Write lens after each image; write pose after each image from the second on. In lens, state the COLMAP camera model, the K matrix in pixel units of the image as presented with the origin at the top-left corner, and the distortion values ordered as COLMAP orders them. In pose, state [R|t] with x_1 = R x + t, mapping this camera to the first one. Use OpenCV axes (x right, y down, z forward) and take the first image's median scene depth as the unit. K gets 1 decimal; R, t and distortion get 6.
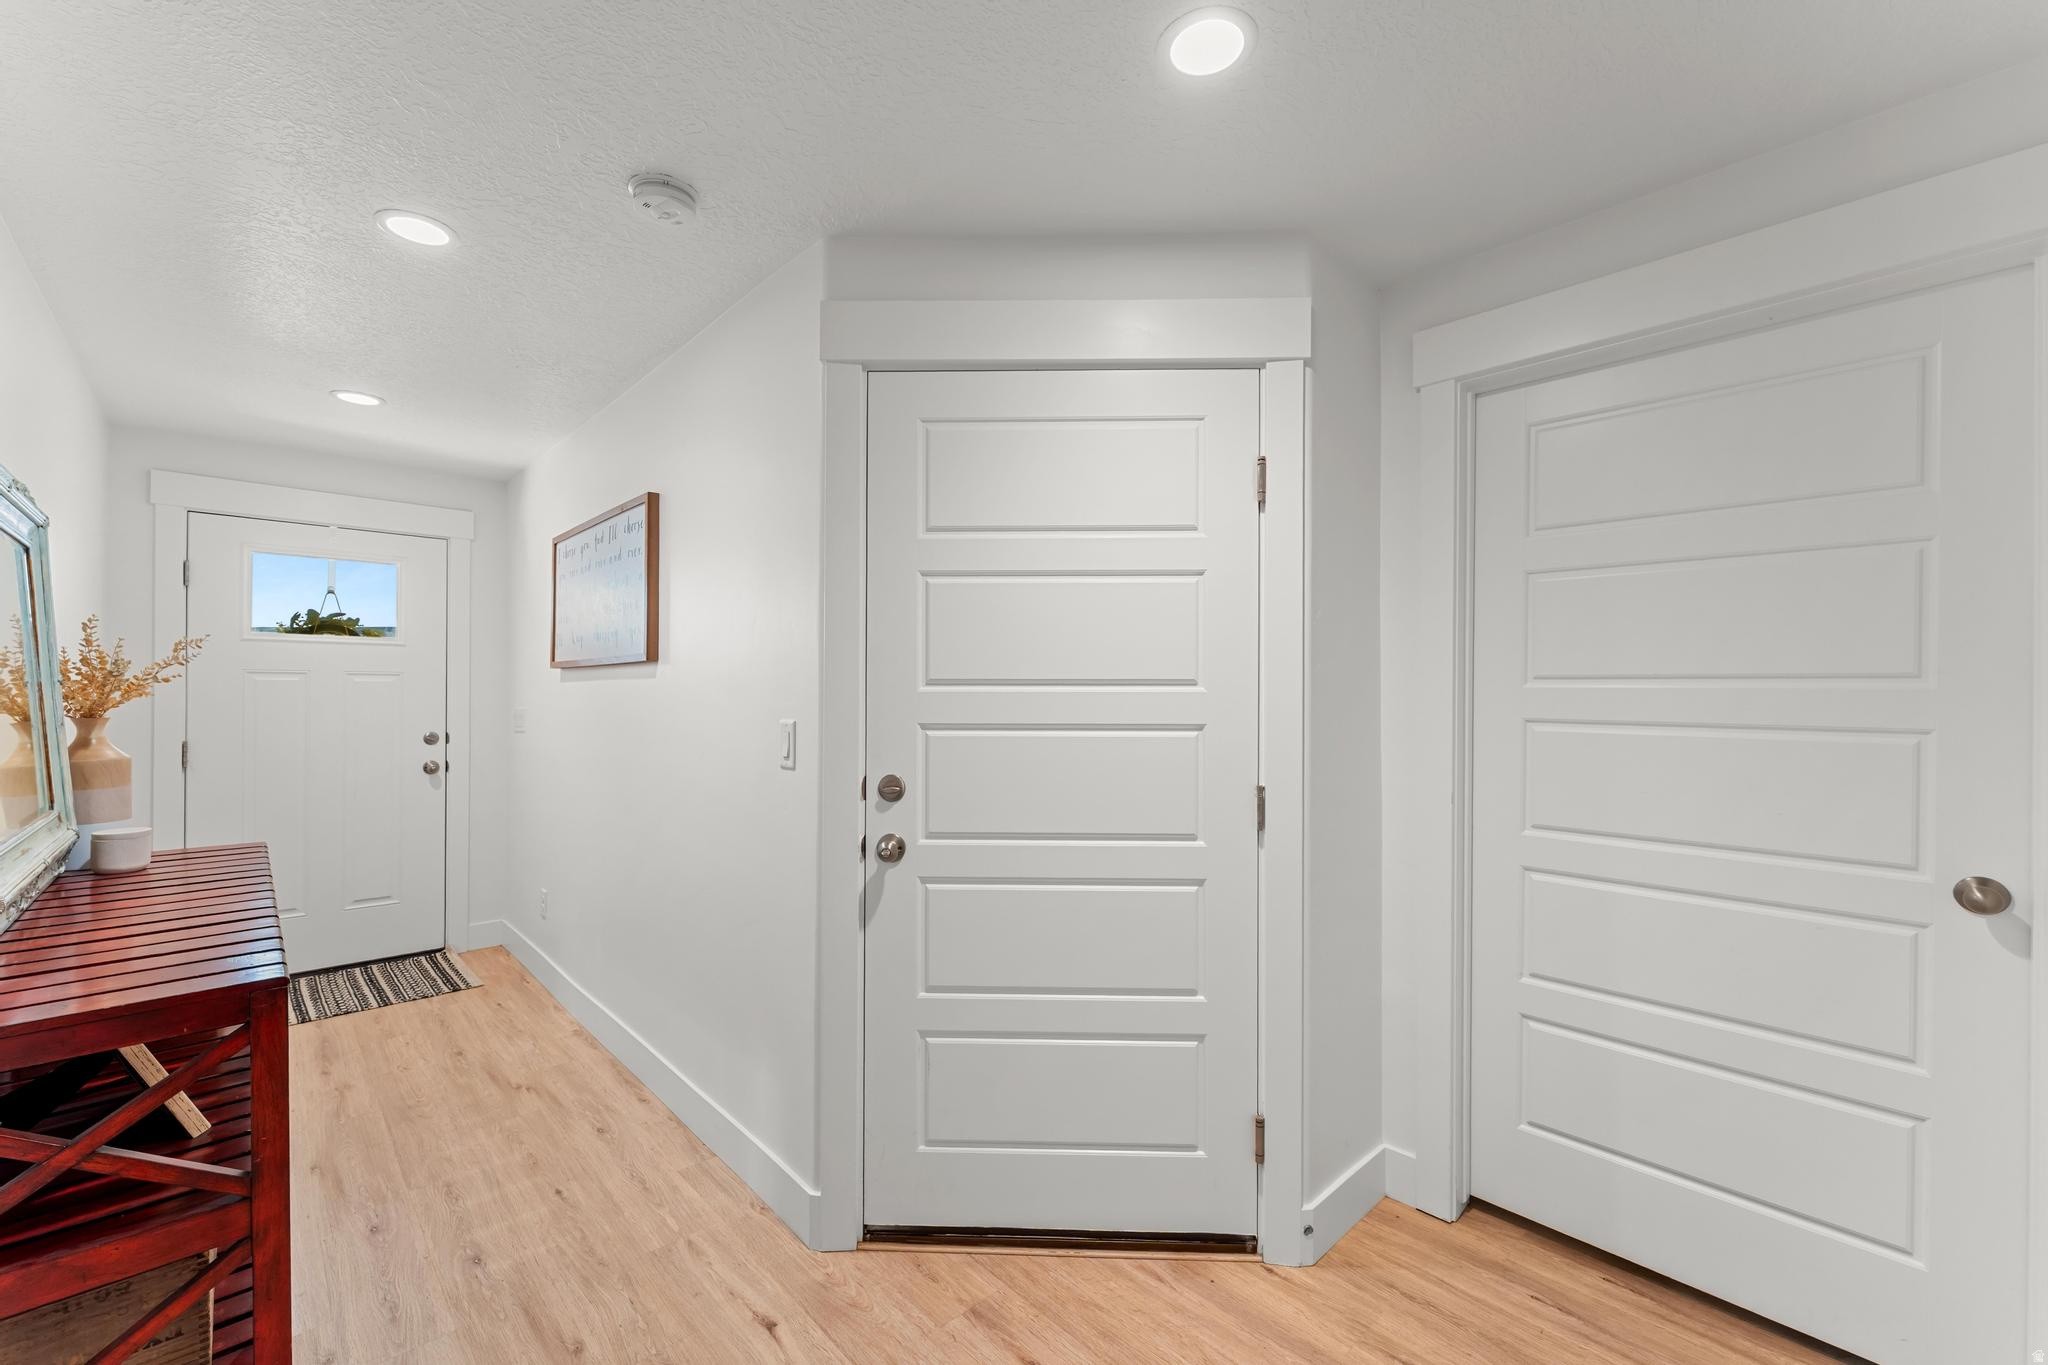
lens RADIAL K [[818.1, 0, 1023.2], [0, 818.1, 690.3], [0, 0, 1]] dist [-0.001830, -0.000579]
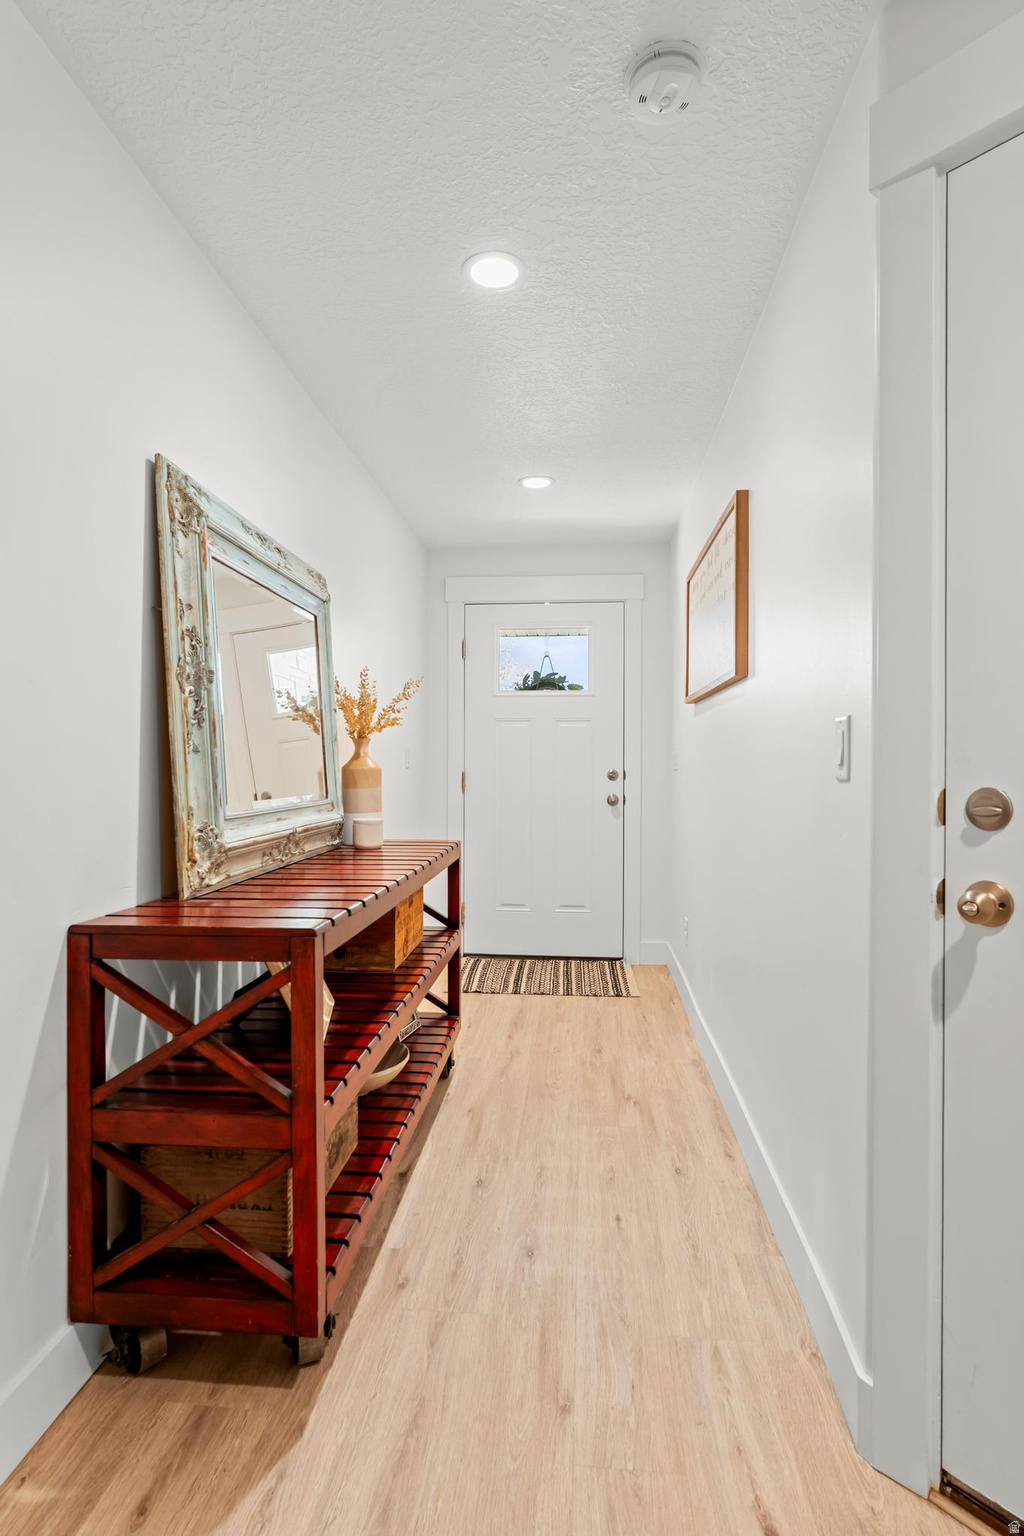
lens RADIAL K [[790.9, 0, 511.2], [0, 790.9, 763.7], [0, 0, 1]] dist [-0.009443, 0.001358]
pose [[0.655971, -0.002059, -0.754783, 0.050546], [0.006043, 0.999979, 0.002524, 0.073536], [0.754762, -0.006216, 0.655969, 0.294332]]
